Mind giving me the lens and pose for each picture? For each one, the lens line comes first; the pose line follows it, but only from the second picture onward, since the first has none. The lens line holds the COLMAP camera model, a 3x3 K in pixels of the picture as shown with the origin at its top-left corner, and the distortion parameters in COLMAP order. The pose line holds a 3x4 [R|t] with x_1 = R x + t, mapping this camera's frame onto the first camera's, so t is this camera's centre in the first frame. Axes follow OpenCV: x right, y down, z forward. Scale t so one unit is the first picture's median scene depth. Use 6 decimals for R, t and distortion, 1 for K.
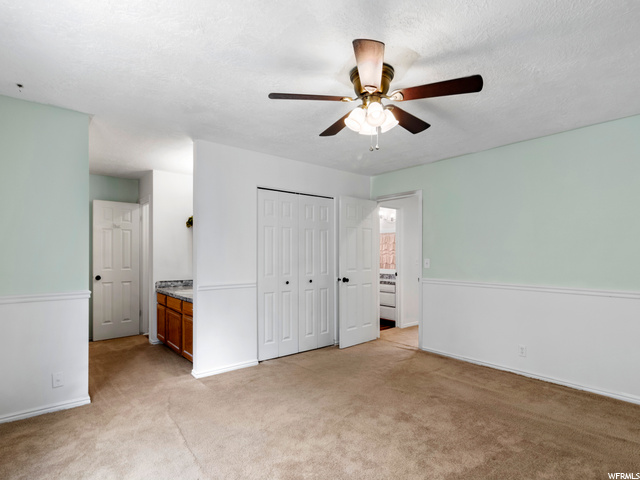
lens RADIAL K [[345.5, 0, 324.9], [0, 345.5, 244.4], [0, 0, 1]] dist [0.006321, 0.000560]
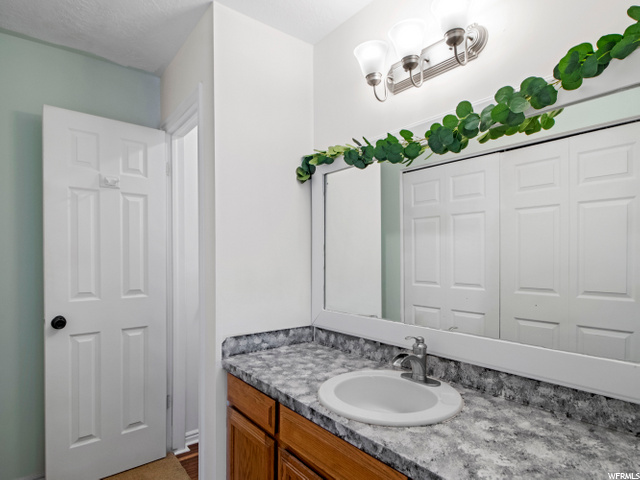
lens RADIAL K [[345.5, 0, 315.3], [0, 345.5, 242.7], [0, 0, 1]] dist [0.006321, 0.000560]
pose [[0.999513, -0.010075, -0.029540, -0.367007], [0.009869, 0.999926, -0.007085, 0.016977], [0.029609, 0.006790, 0.999539, 0.631916]]
